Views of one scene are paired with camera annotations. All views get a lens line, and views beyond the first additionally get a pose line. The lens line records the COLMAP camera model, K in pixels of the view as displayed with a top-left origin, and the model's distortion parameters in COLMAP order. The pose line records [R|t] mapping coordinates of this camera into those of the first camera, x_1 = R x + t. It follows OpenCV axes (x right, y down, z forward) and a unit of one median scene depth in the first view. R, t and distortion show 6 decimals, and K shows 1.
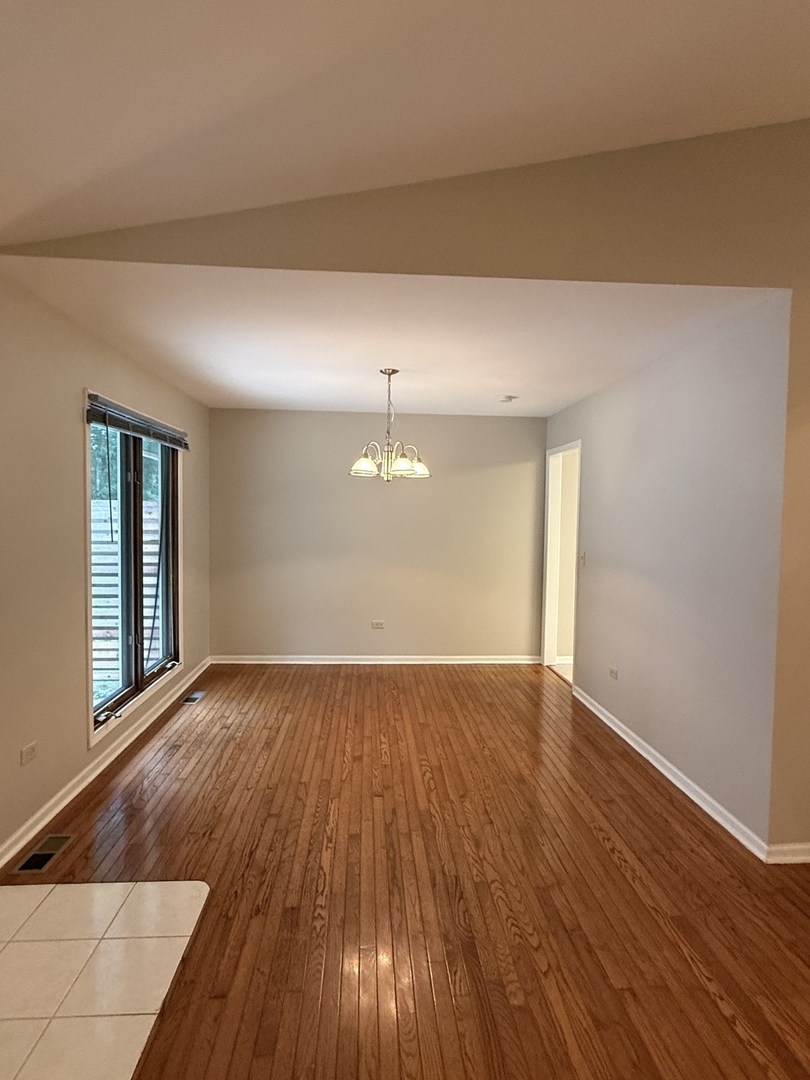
lens RADIAL K [[564.3, 0, 406.2], [0, 564.3, 542.4], [0, 0, 1]] dist [-0.001613, -0.000296]
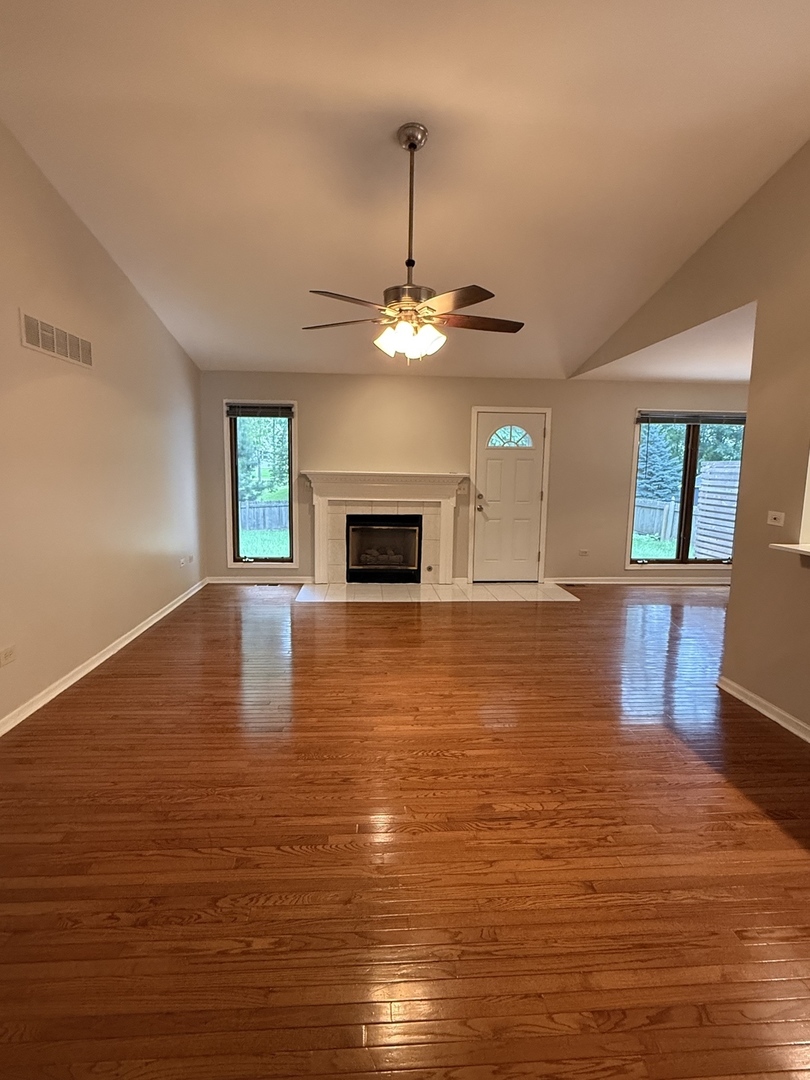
lens RADIAL K [[564.3, 0, 407.3], [0, 564.3, 540.9], [0, 0, 1]] dist [-0.001613, -0.000296]
pose [[0.005677, 0.117144, -0.993099, 2.377836], [-0.068499, 0.990828, 0.116485, 0.064719], [0.997635, 0.067365, 0.013650, 0.121807]]
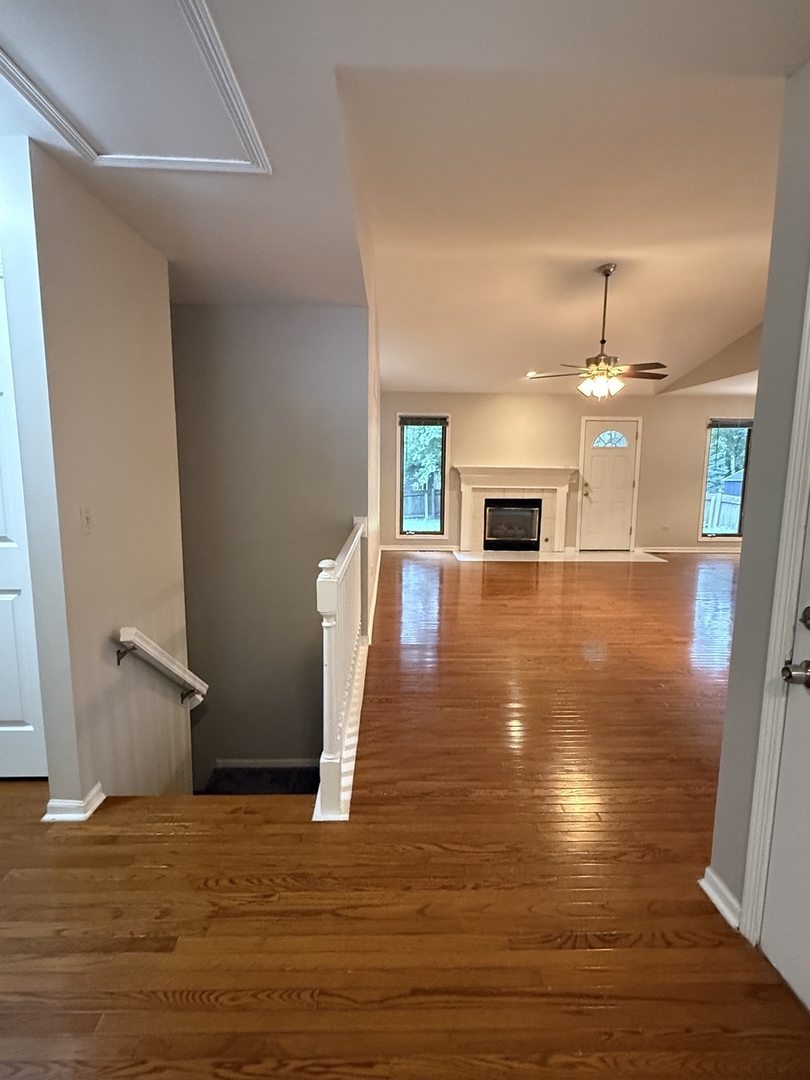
lens RADIAL K [[564.3, 0, 403.6], [0, 564.3, 540.0], [0, 0, 1]] dist [-0.001613, -0.000296]
pose [[-0.040911, 0.120983, -0.991811, 3.414134], [-0.063899, 0.990293, 0.123433, 0.133982], [0.997117, 0.068426, -0.032783, -0.609894]]
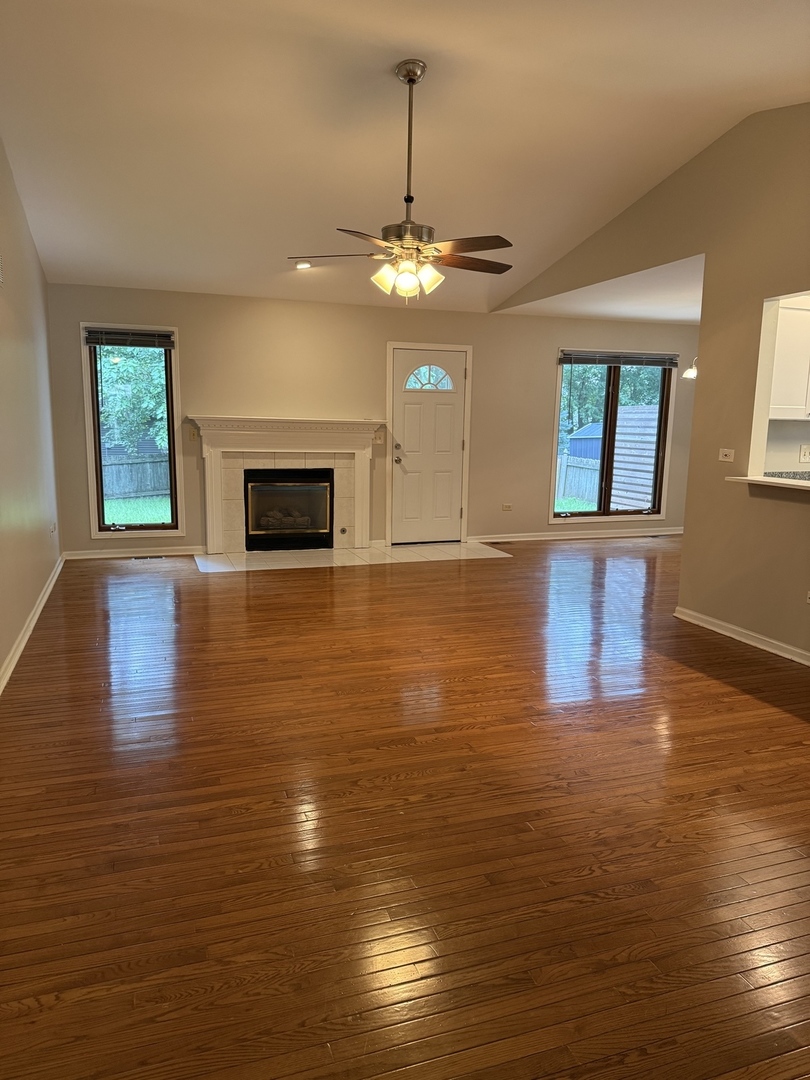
lens RADIAL K [[752.0, 0, 406.1], [0, 752.0, 544.7], [0, 0, 1]] dist [0.068084, -0.031384]
pose [[0.268772, 0.149777, -0.951487, 2.809855], [-0.063170, 0.988450, 0.137752, 0.124756], [0.961130, 0.023082, 0.275130, -0.403455]]
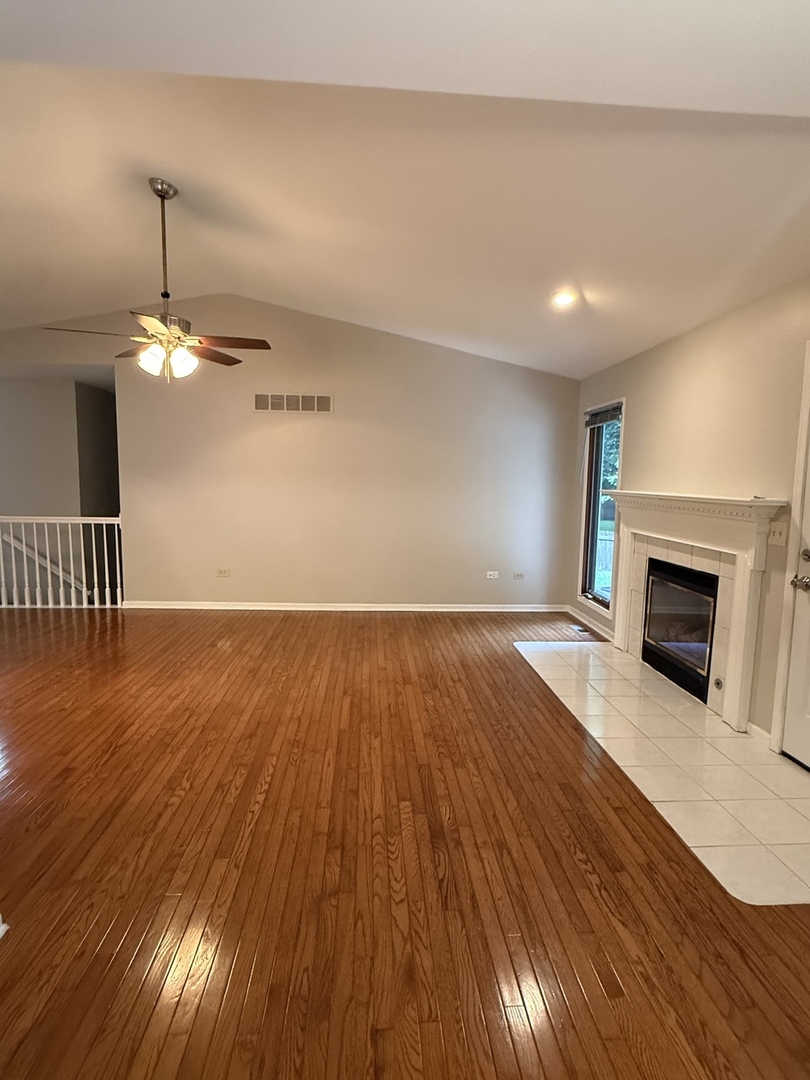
lens RADIAL K [[564.3, 0, 405.0], [0, 564.3, 542.5], [0, 0, 1]] dist [-0.001613, -0.000296]
pose [[-0.999334, -0.036470, 0.001016, 0.175039], [-0.035821, 0.986074, 0.162404, -0.044063], [-0.006925, 0.162260, -0.986724, 1.811812]]
